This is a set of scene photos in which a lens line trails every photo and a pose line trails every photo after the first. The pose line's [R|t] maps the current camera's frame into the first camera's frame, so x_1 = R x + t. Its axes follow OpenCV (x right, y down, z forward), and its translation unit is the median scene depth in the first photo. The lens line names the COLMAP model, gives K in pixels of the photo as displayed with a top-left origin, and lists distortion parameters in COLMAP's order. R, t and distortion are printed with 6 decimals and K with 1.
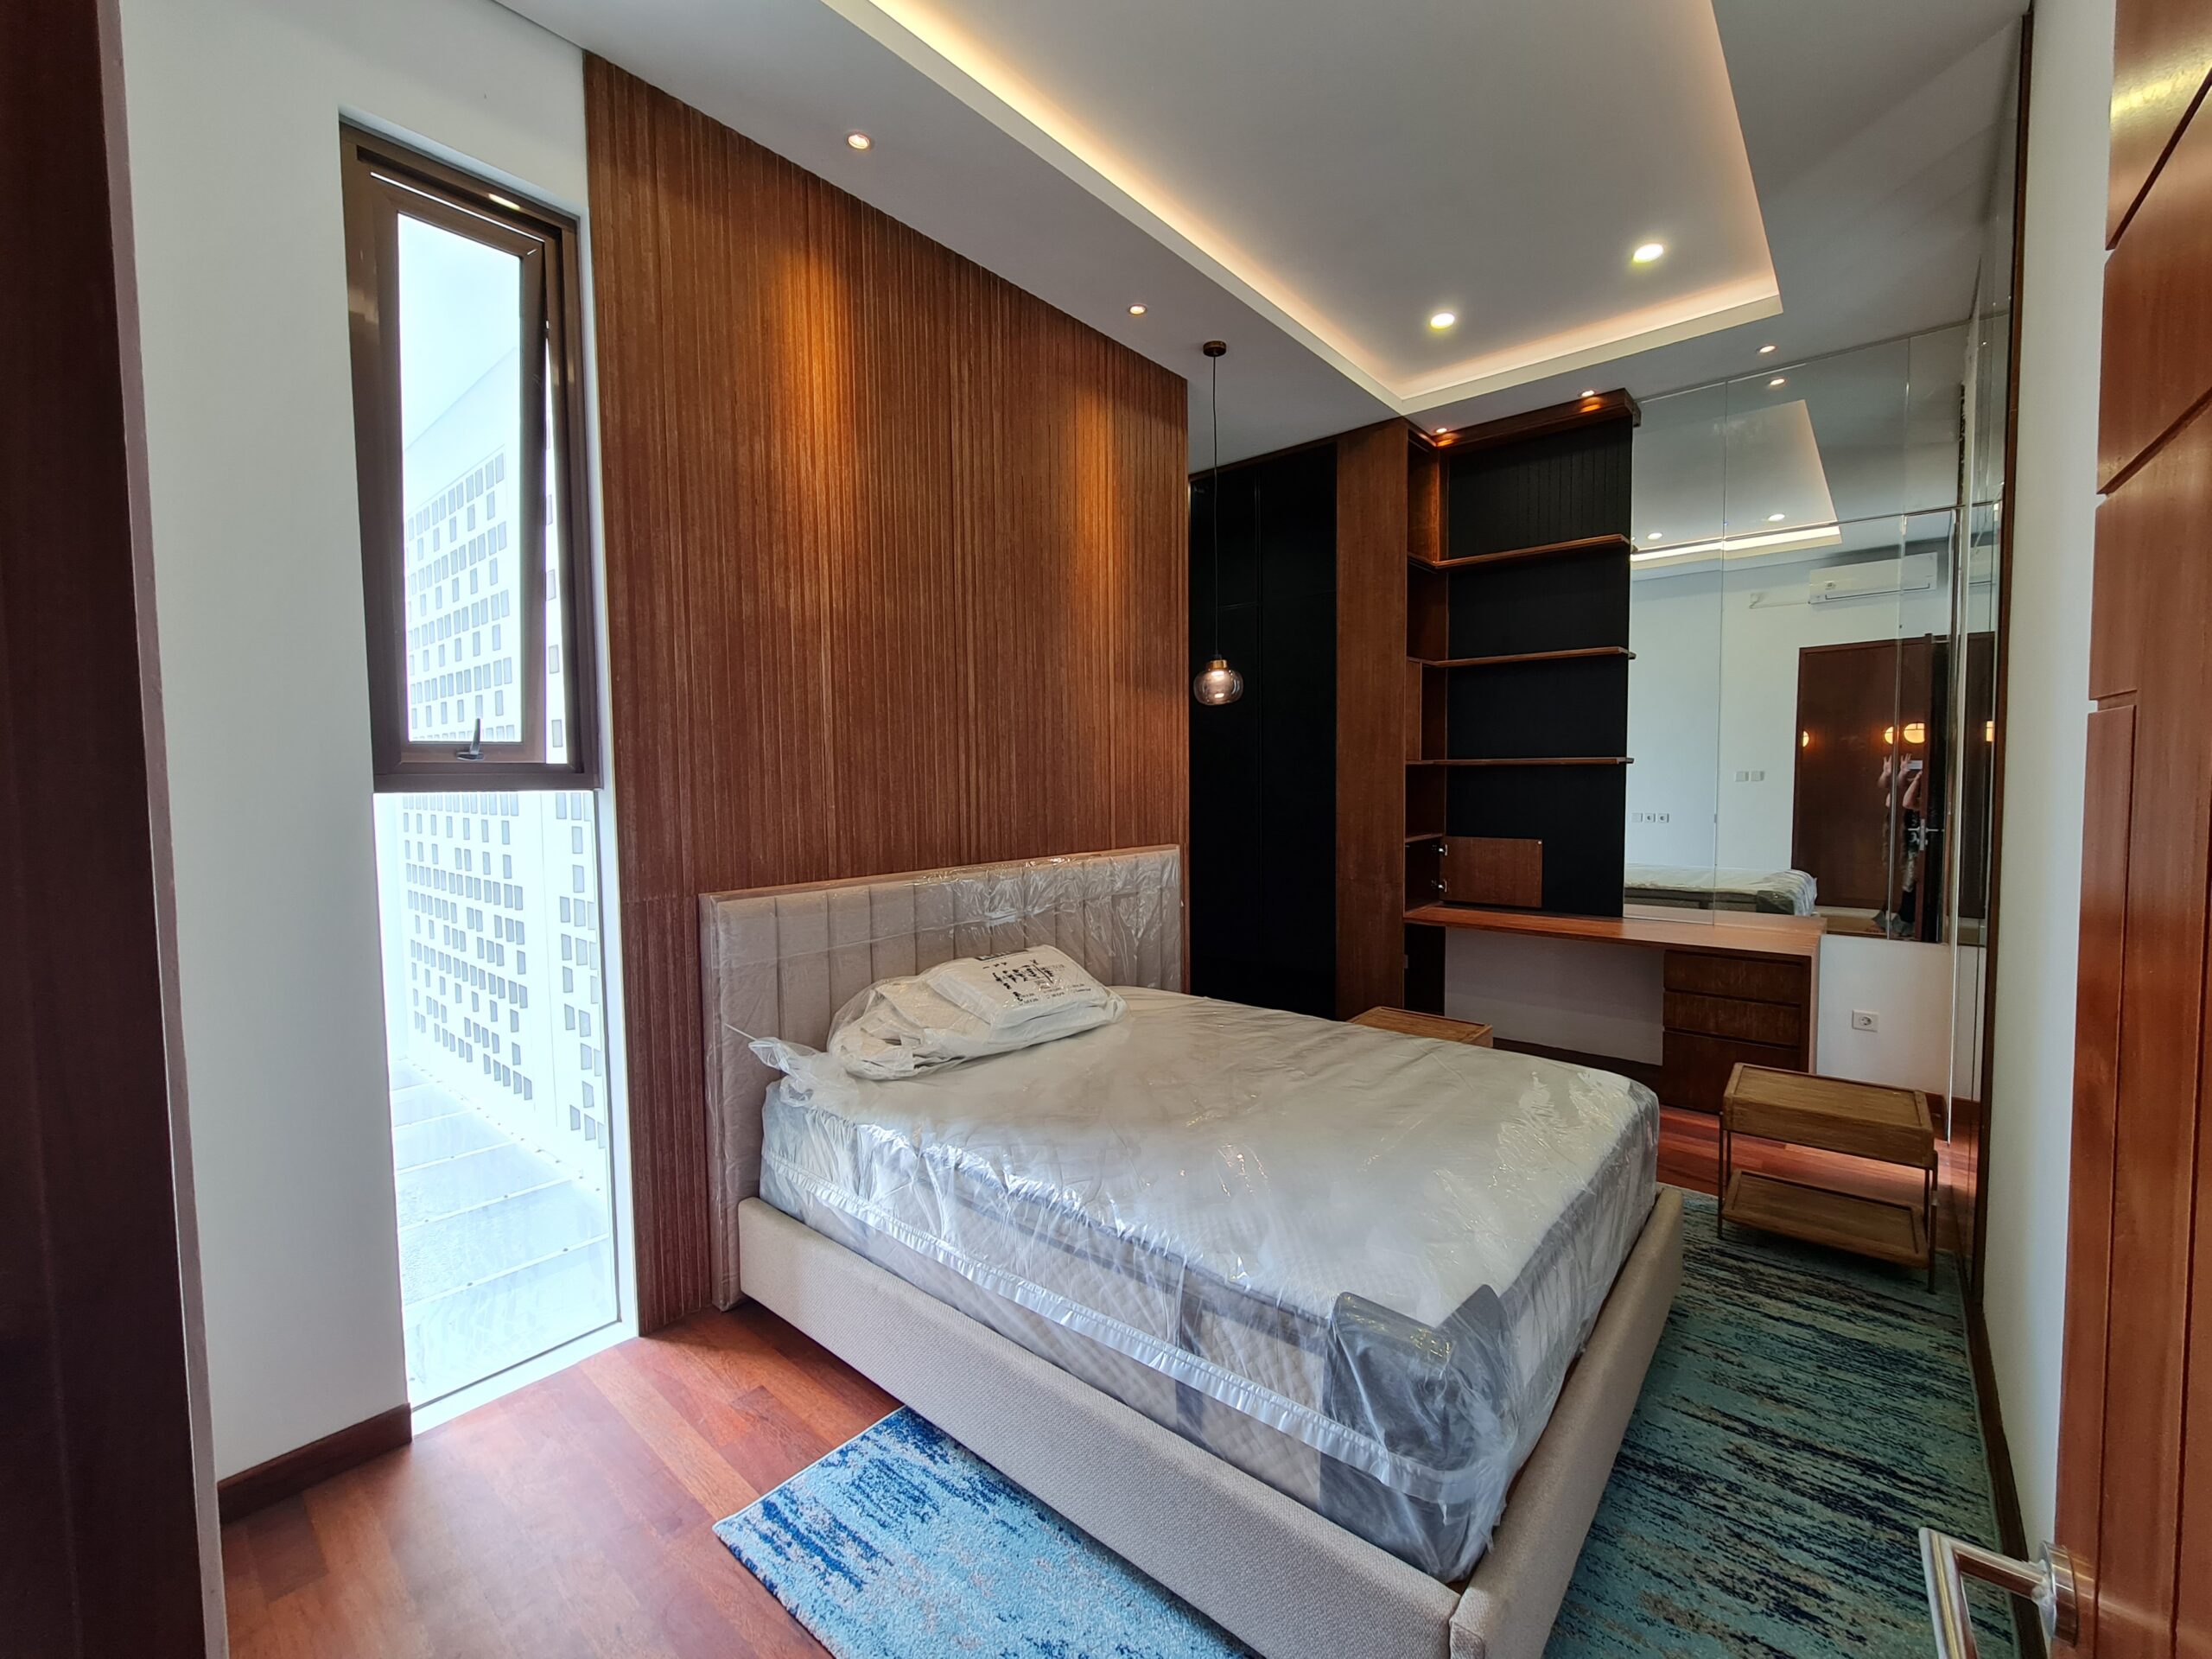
lens RADIAL K [[903.6, 0, 1123.5], [0, 903.6, 824.6], [0, 0, 1]] dist [-0.004871, -0.000055]
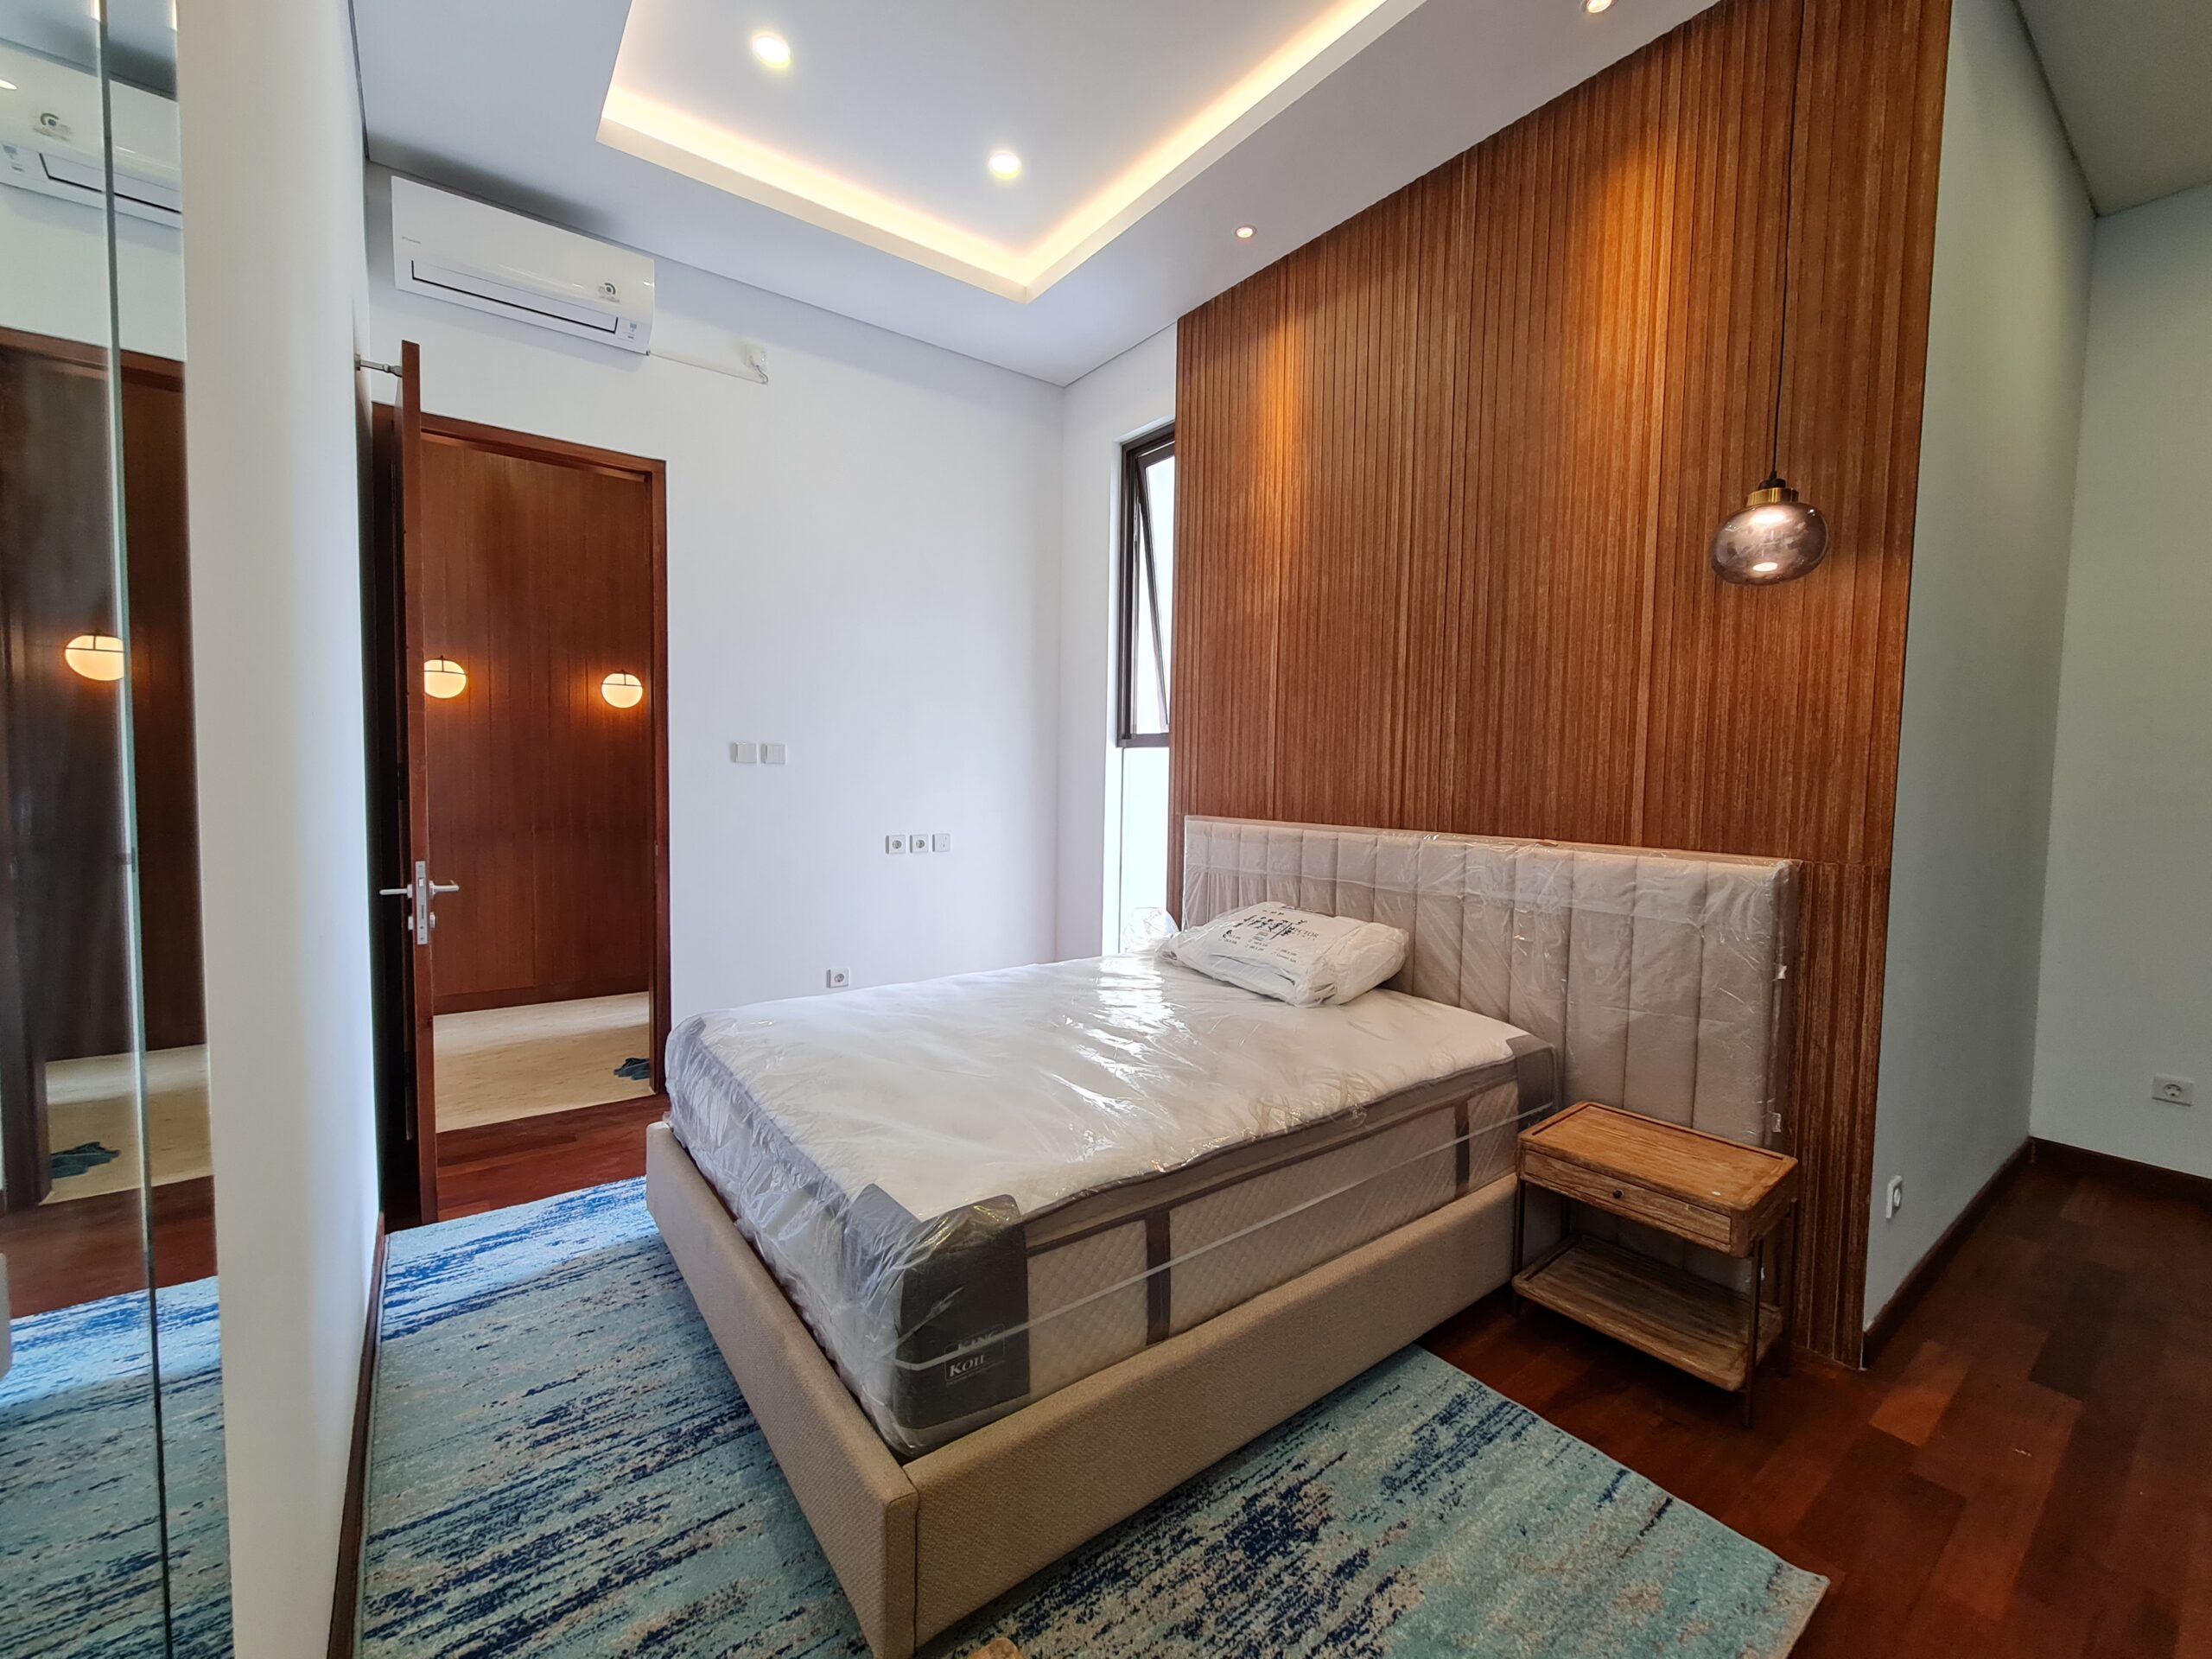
lens RADIAL K [[903.6, 0, 1121.3], [0, 903.6, 822.6], [0, 0, 1]] dist [-0.004871, -0.000055]
pose [[-0.220612, 0.061974, -0.973391, 0.951242], [-0.068573, 0.994524, 0.078861, -0.020402], [0.972948, 0.084146, -0.215154, 1.081897]]
